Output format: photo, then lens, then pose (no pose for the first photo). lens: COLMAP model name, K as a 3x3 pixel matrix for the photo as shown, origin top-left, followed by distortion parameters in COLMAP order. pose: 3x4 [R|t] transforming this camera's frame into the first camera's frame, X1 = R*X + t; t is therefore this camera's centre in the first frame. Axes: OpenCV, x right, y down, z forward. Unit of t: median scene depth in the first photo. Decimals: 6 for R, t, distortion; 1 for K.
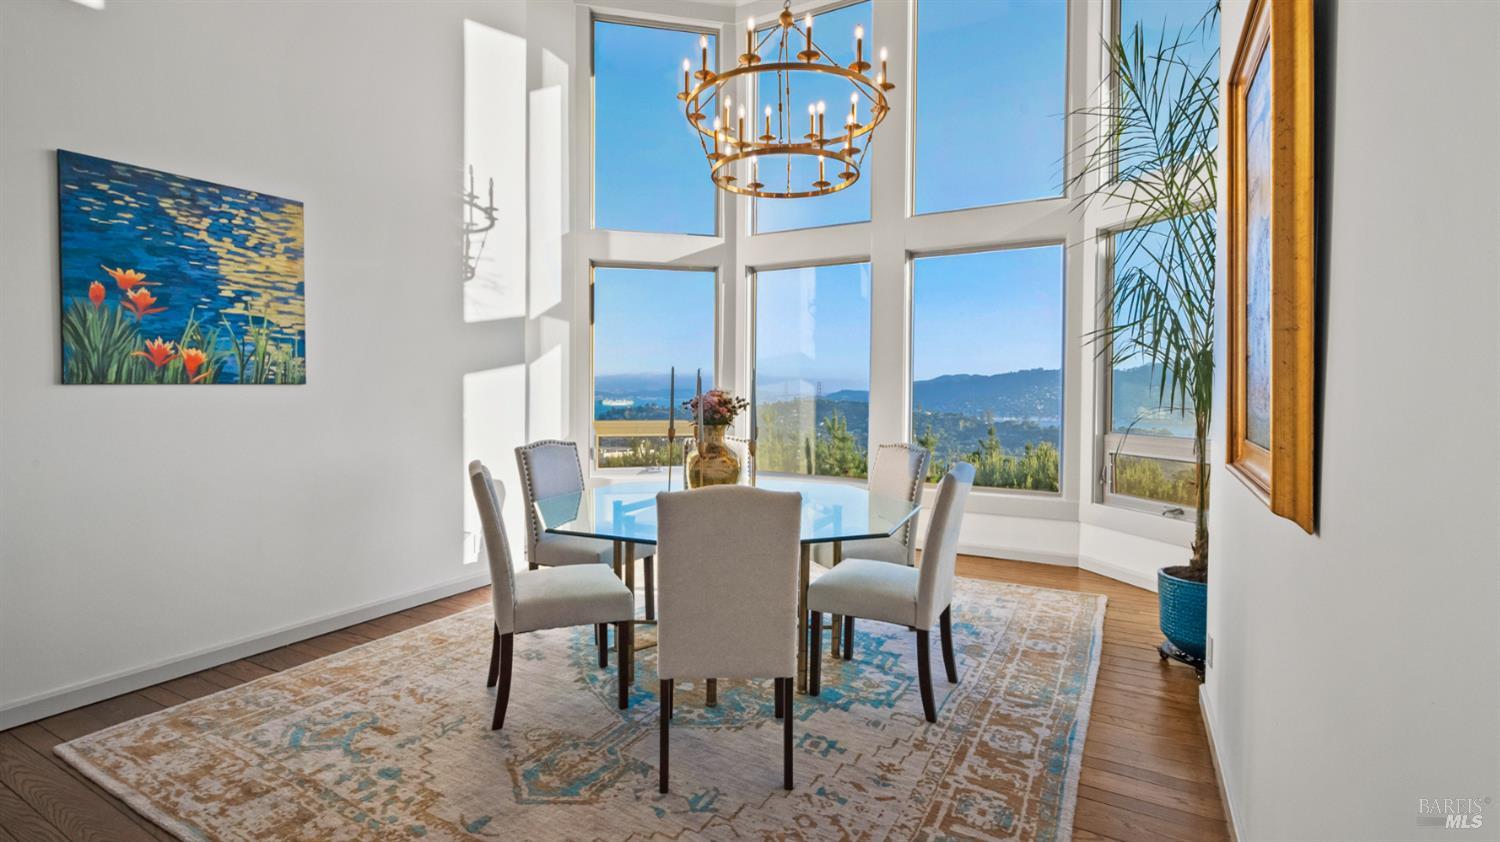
lens RADIAL K [[677.8, 0, 741.5], [0, 677.8, 396.3], [0, 0, 1]] dist [-0.001452, -0.002213]
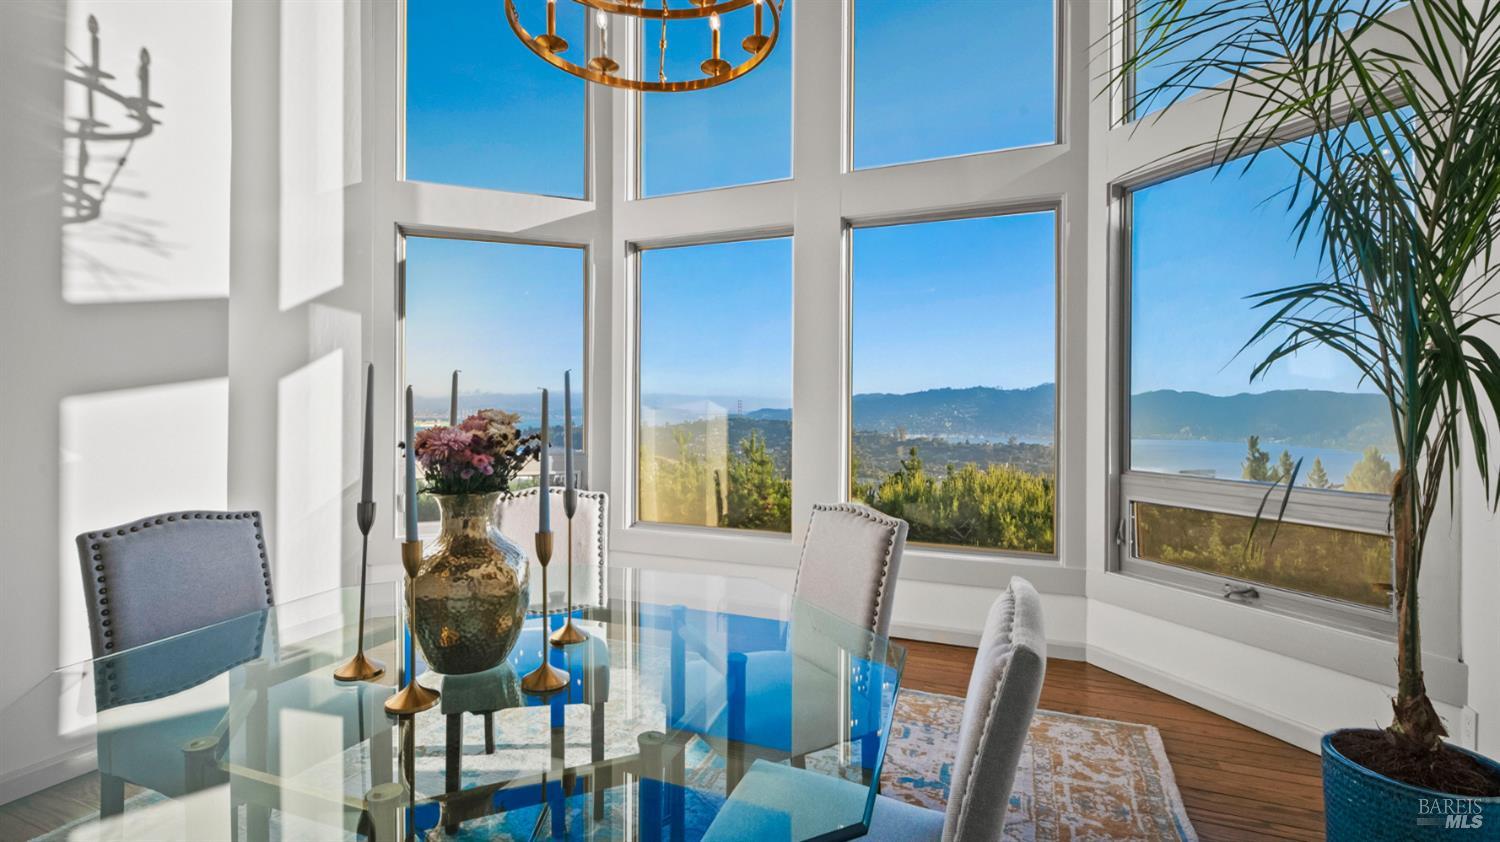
lens RADIAL K [[677.8, 0, 746.4], [0, 677.8, 413.8], [0, 0, 1]] dist [-0.001452, -0.002213]
pose [[0.992268, -0.003146, 0.124075, 0.086344], [0.003375, 0.999993, -0.001639, -0.009474], [-0.124069, 0.002045, 0.992271, 0.503187]]
